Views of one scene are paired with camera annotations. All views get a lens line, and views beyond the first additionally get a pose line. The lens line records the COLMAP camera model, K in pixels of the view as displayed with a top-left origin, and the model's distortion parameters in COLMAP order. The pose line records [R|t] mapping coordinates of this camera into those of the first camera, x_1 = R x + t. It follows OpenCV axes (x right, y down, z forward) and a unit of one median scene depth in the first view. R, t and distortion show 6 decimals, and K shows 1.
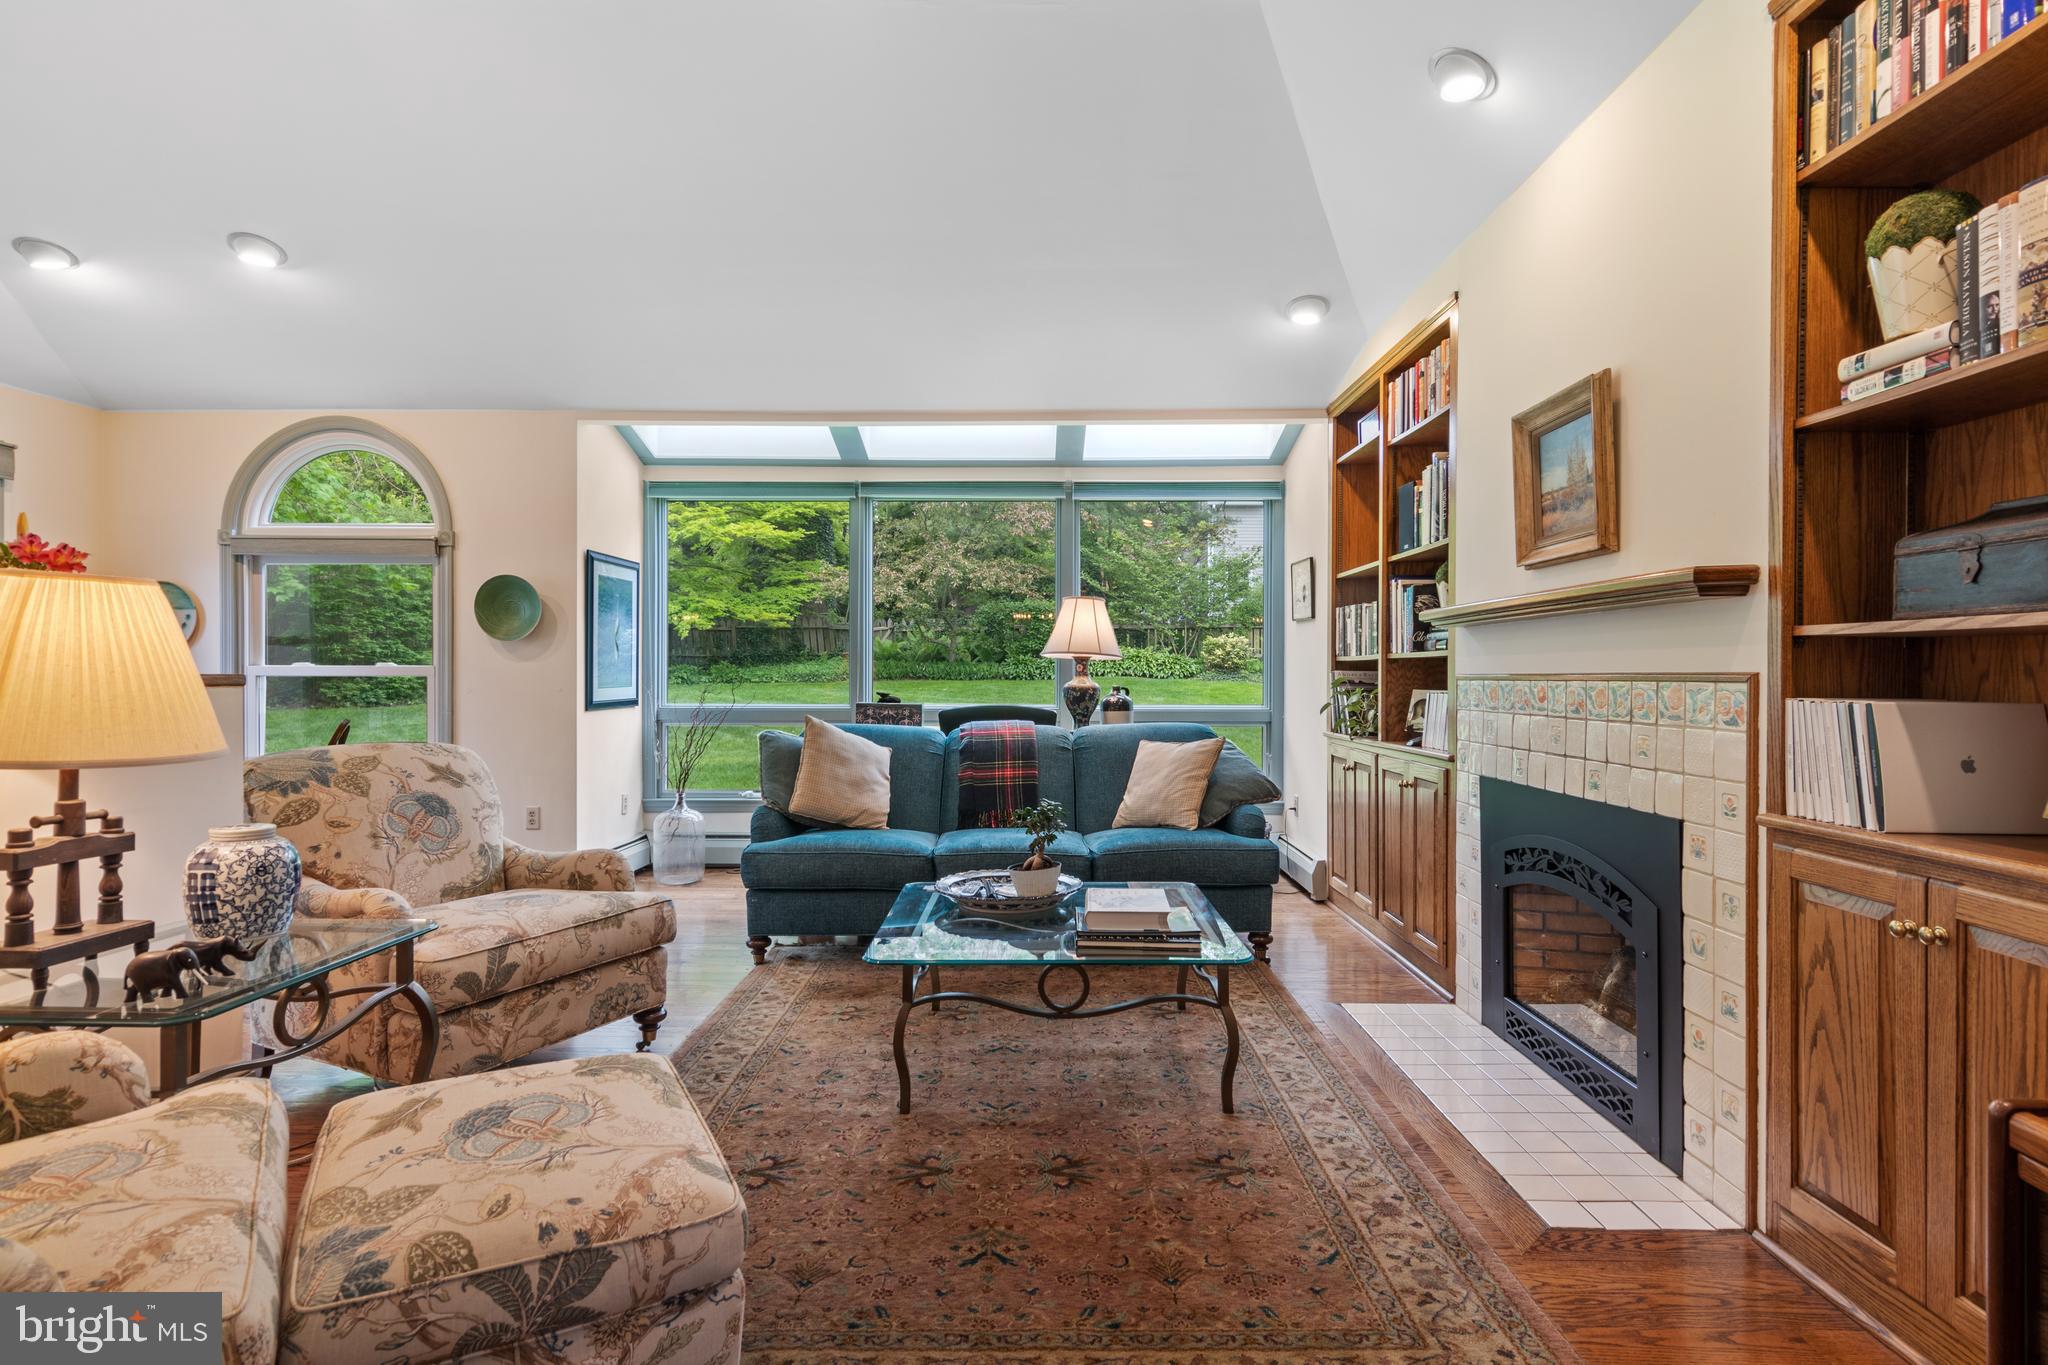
lens RADIAL K [[1046.0, 0, 1029.1], [0, 1046.0, 676.2], [0, 0, 1]] dist [0.011973, -0.002260]
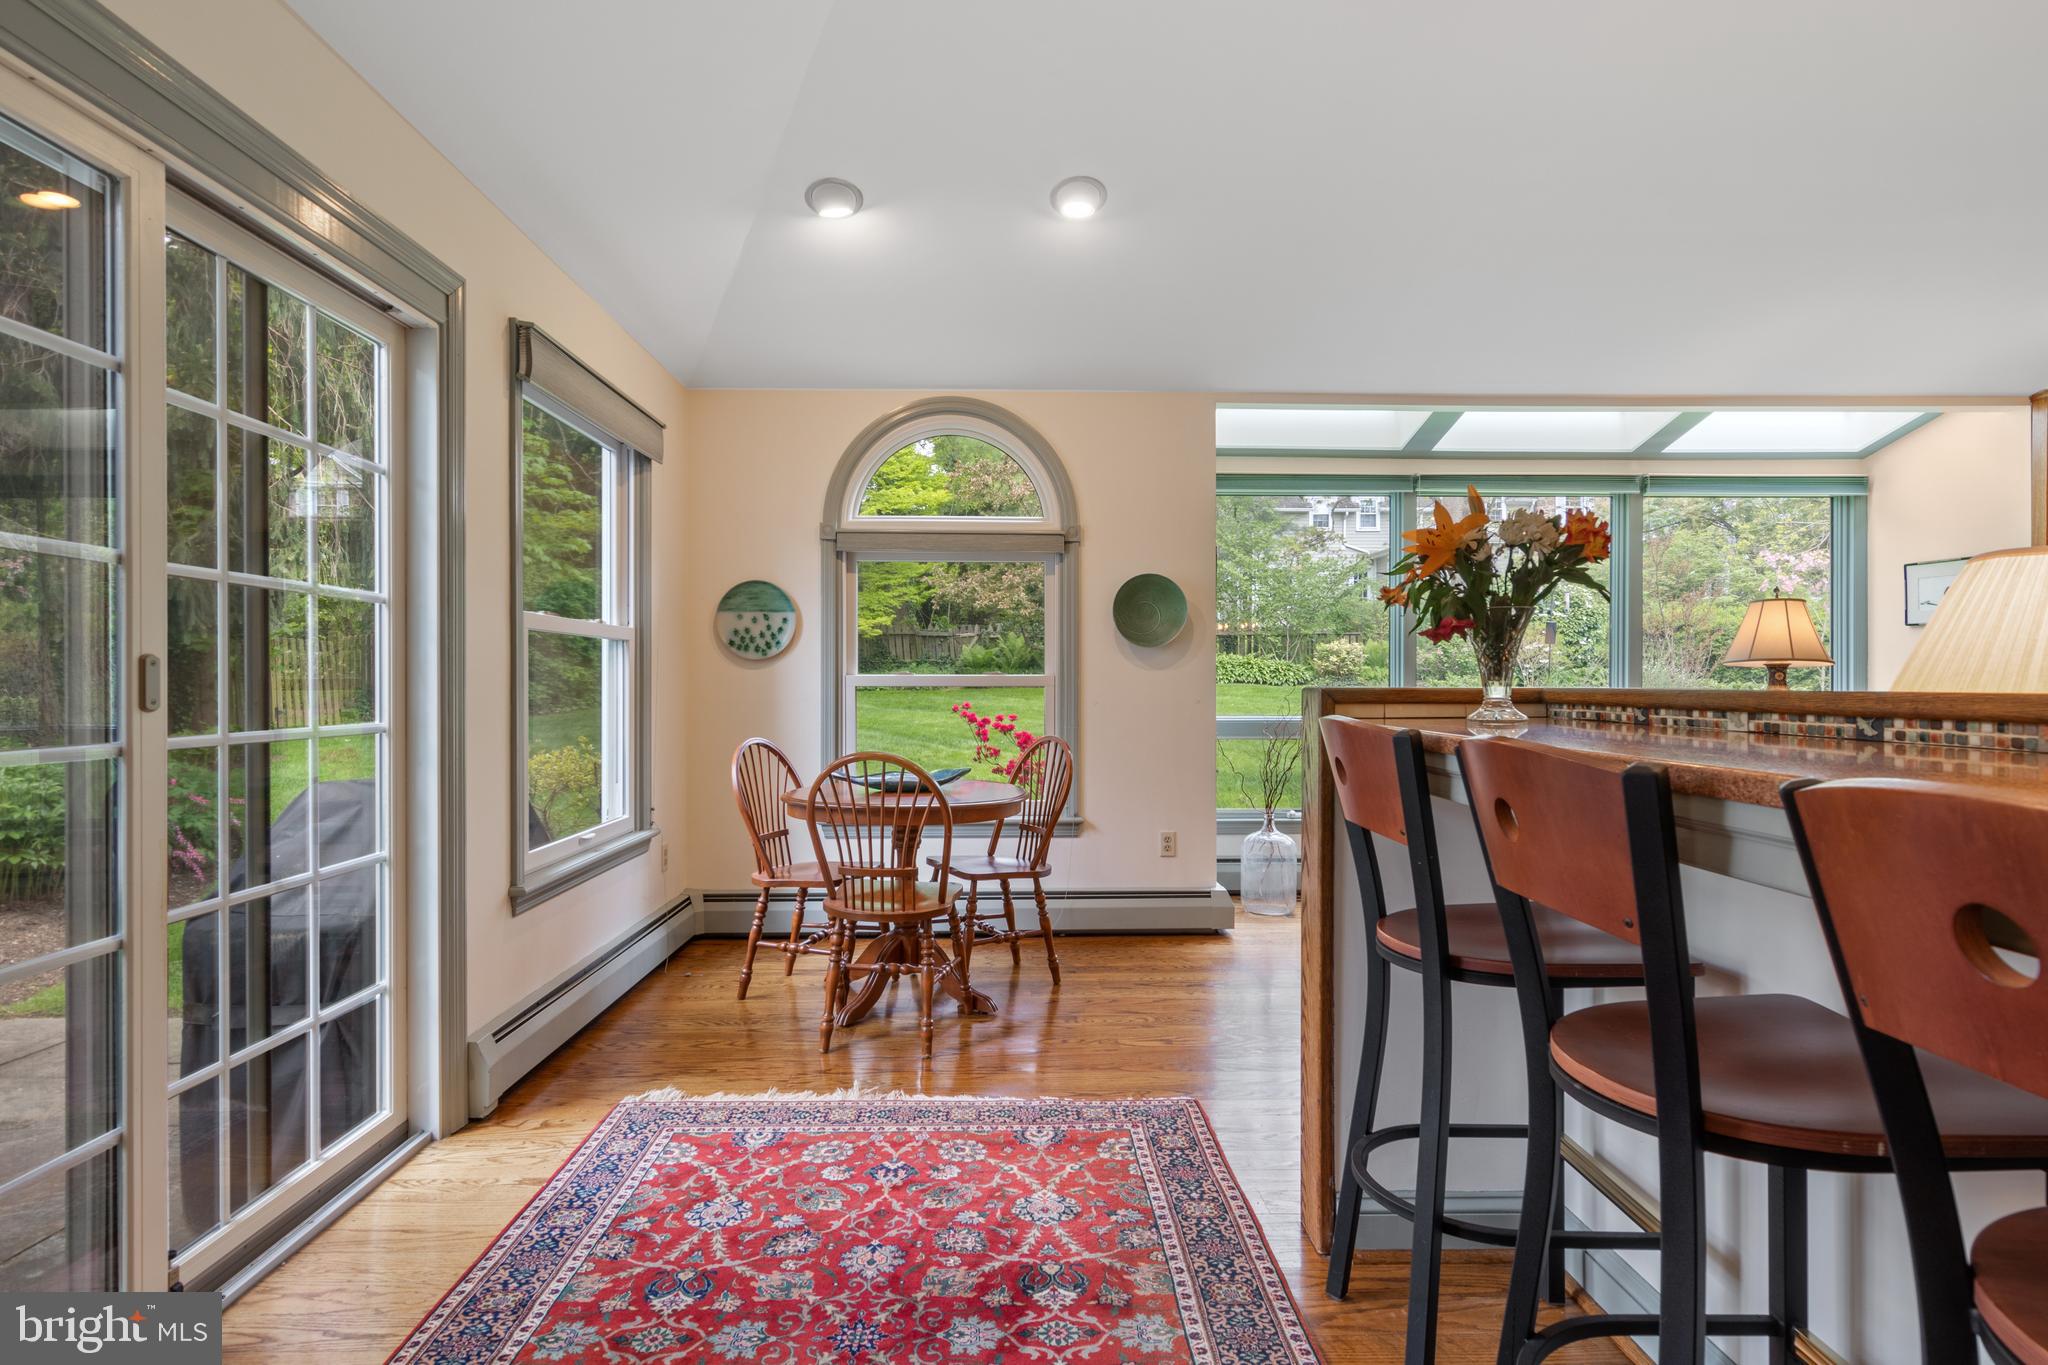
lens RADIAL K [[1046.0, 0, 1026.5], [0, 1046.0, 685.3], [0, 0, 1]] dist [0.011973, -0.002260]
pose [[0.999275, -0.001171, 0.038062, -0.669959], [0.001083, 0.999997, 0.002348, -0.003390], [-0.038064, -0.002306, 0.999273, 0.114709]]
